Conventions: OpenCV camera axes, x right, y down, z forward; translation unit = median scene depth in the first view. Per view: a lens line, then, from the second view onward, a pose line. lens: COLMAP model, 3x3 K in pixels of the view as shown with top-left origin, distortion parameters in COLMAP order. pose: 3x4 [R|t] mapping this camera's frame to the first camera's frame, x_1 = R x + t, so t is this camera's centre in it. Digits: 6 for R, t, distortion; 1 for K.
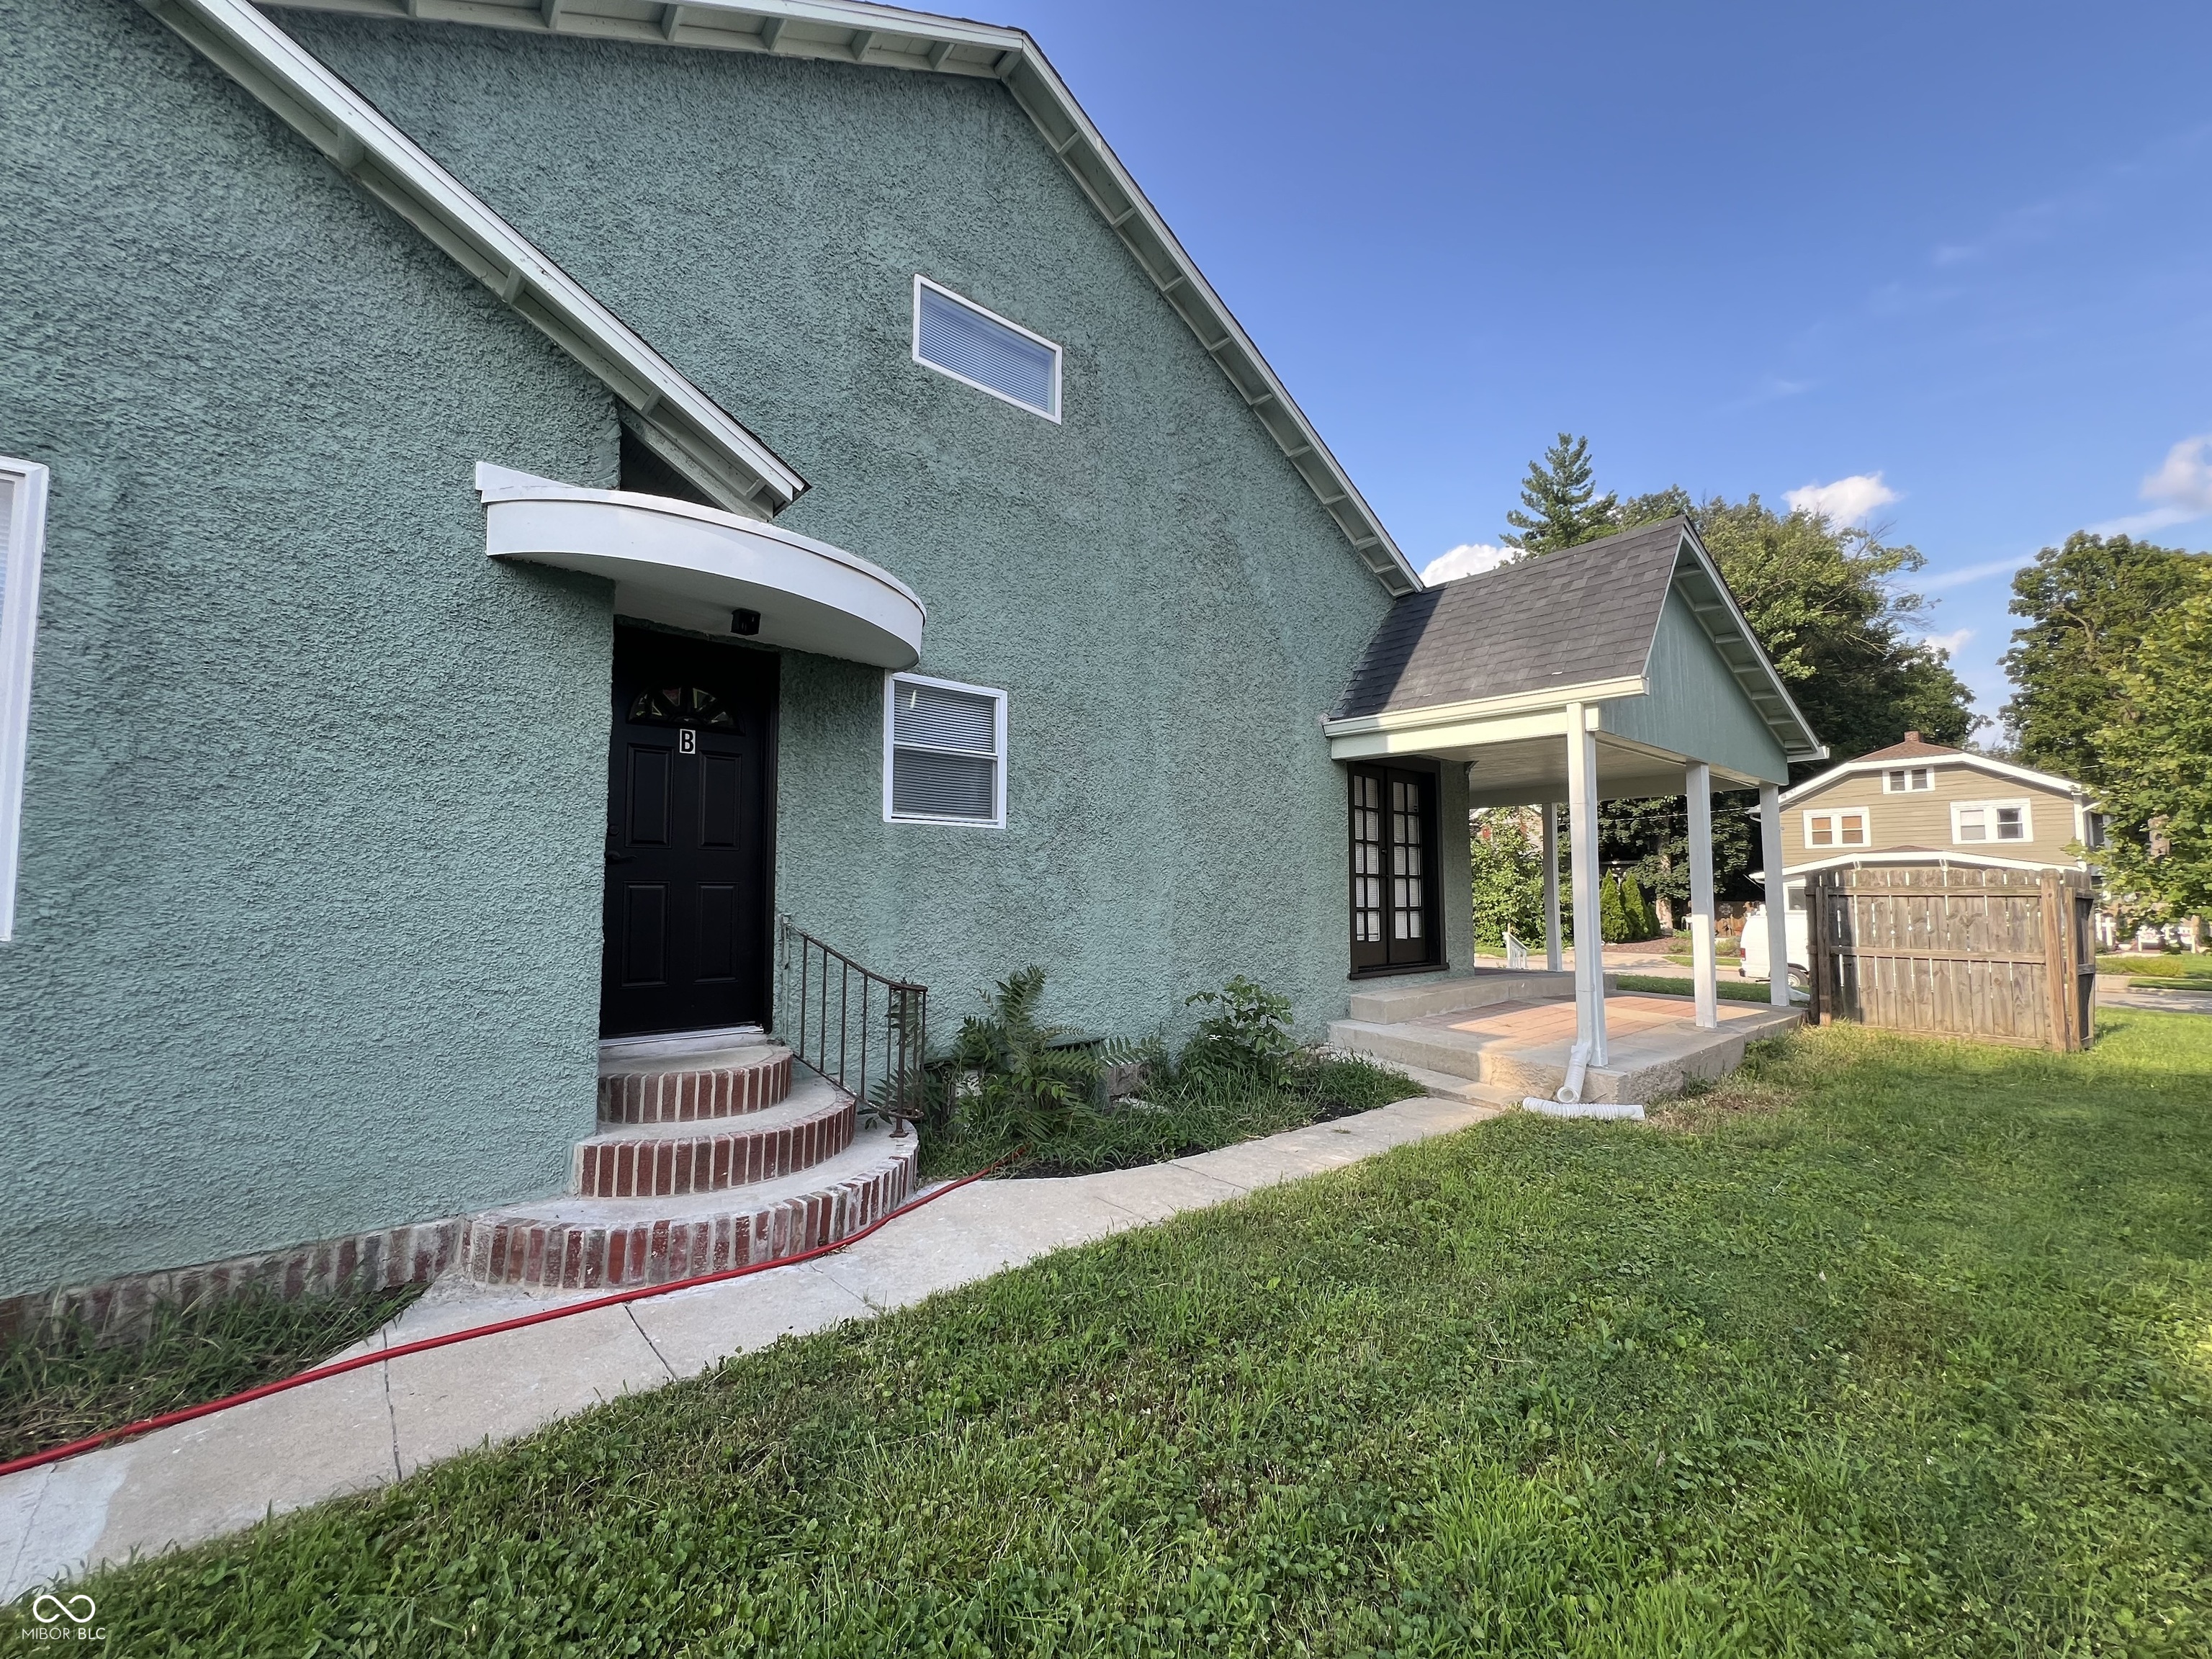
lens RADIAL K [[893.4, 0, 1108.8], [0, 893.4, 828.7], [0, 0, 1]] dist [-0.000066, -0.000001]
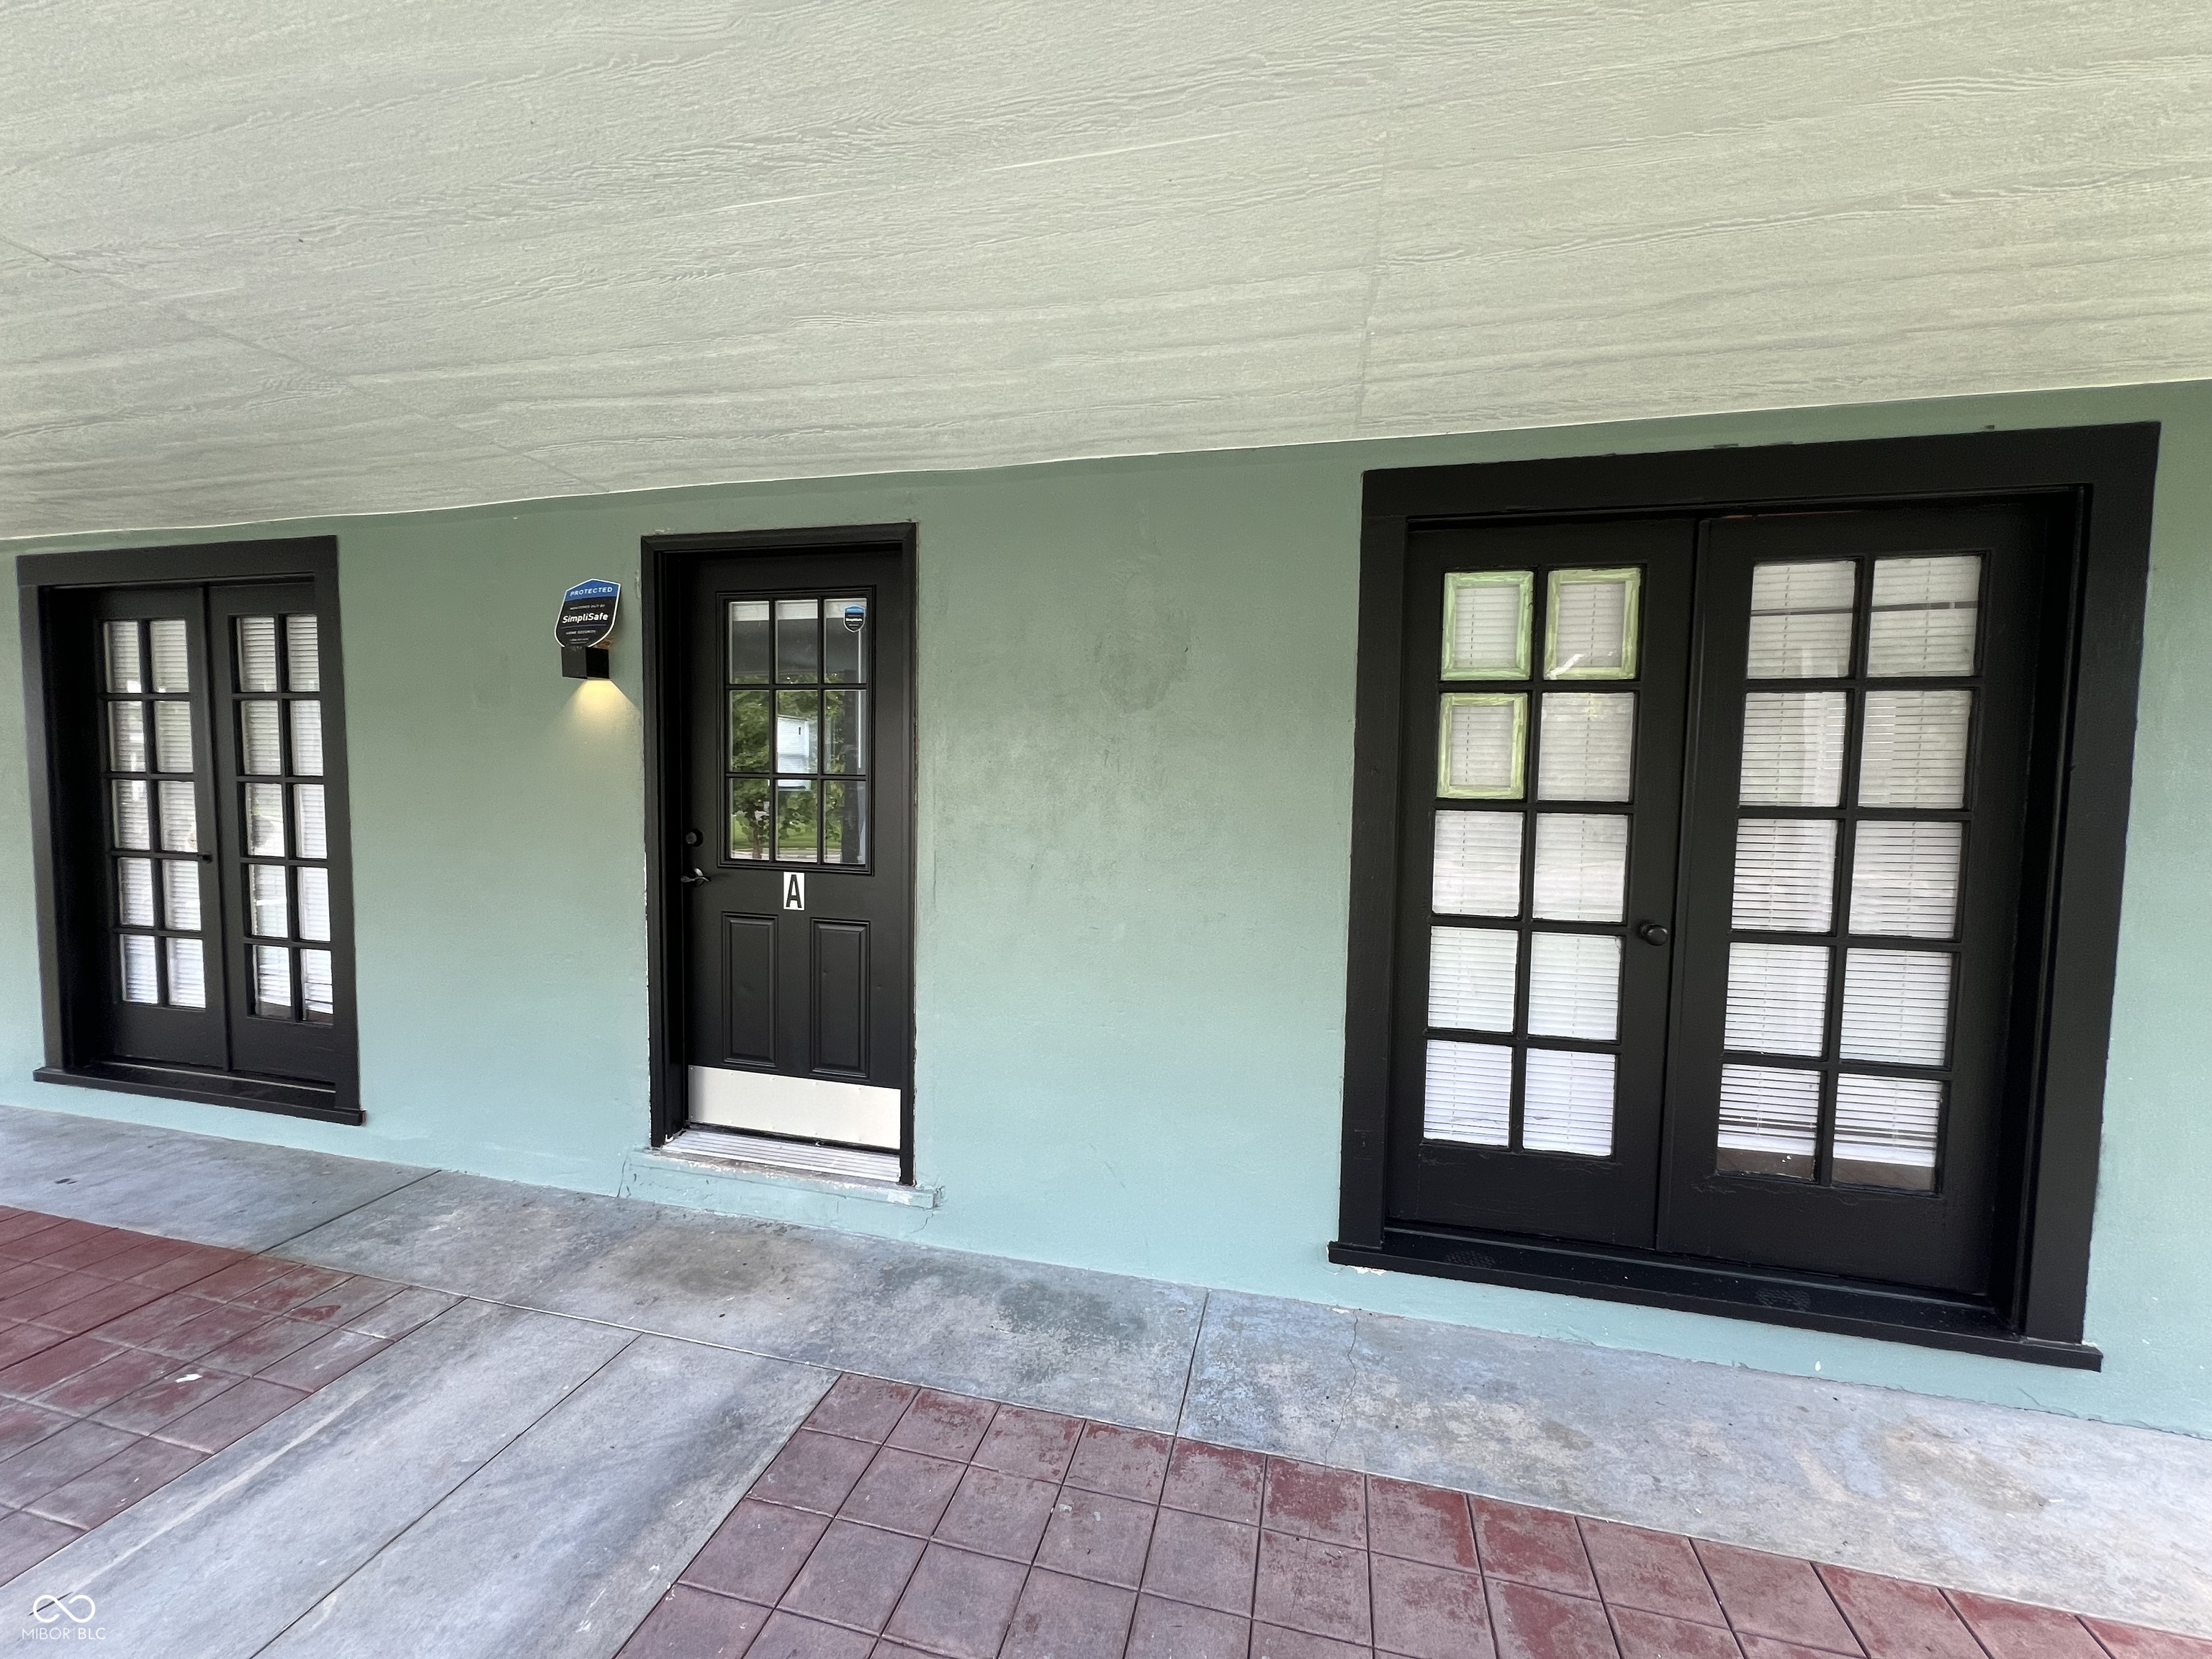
lens RADIAL K [[891.1, 0, 1114.0], [0, 891.1, 825.3], [0, 0, 1]] dist [-0.004273, 0.000104]
pose [[0.585886, 0.050002, -0.808850, 0.424508], [0.037318, 0.995371, 0.088564, -0.007846], [0.809534, -0.082073, 0.581308, 0.707048]]
